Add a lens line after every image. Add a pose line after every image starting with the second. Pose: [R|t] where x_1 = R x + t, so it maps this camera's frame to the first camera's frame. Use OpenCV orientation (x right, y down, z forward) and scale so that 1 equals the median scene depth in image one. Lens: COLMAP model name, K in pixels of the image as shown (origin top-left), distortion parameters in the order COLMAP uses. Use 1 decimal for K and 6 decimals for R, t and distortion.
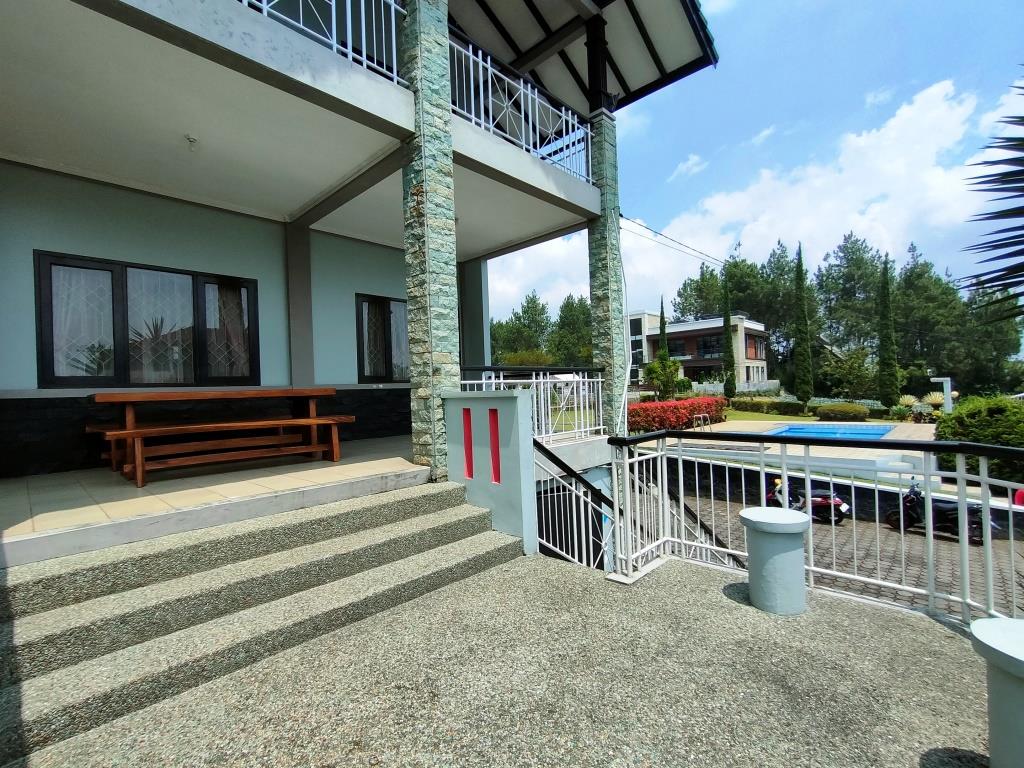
lens RADIAL K [[471.3, 0, 510.4], [0, 471.3, 385.3], [0, 0, 1]] dist [-0.001563, 0.002441]
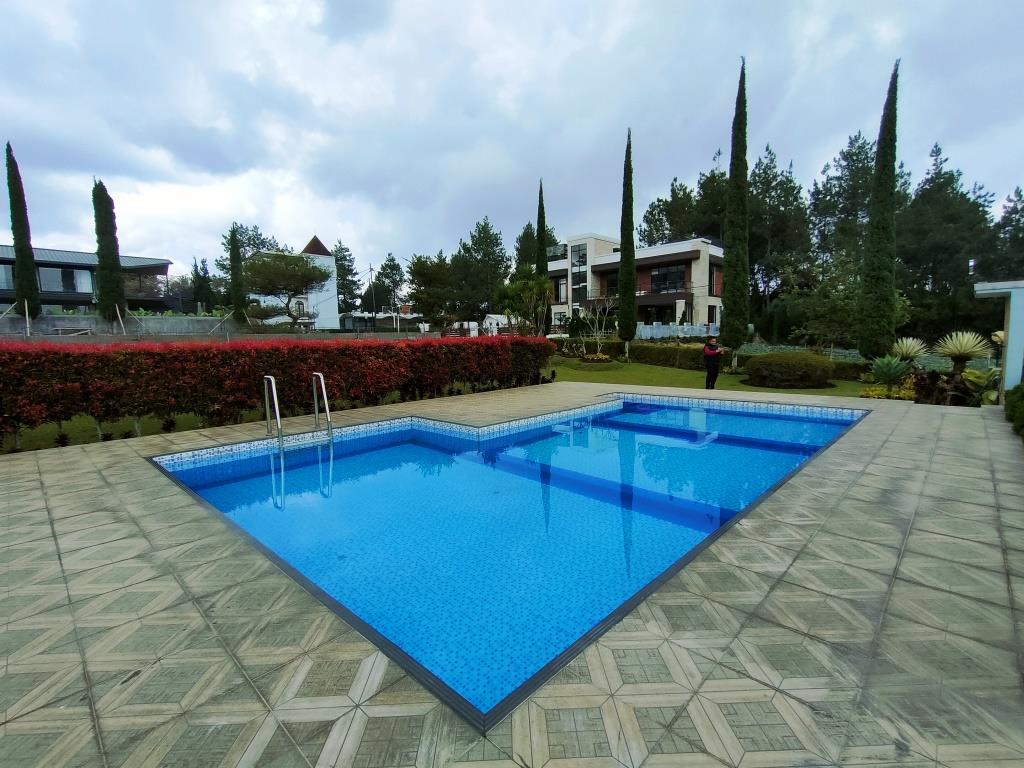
lens RADIAL K [[471.3, 0, 515.8], [0, 471.3, 386.8], [0, 0, 1]] dist [-0.001563, 0.002441]
pose [[0.999875, 0.013393, 0.008463, 0.164572], [-0.014272, 0.993354, 0.114213, 0.008888], [-0.006877, -0.114319, 0.993420, 0.194701]]
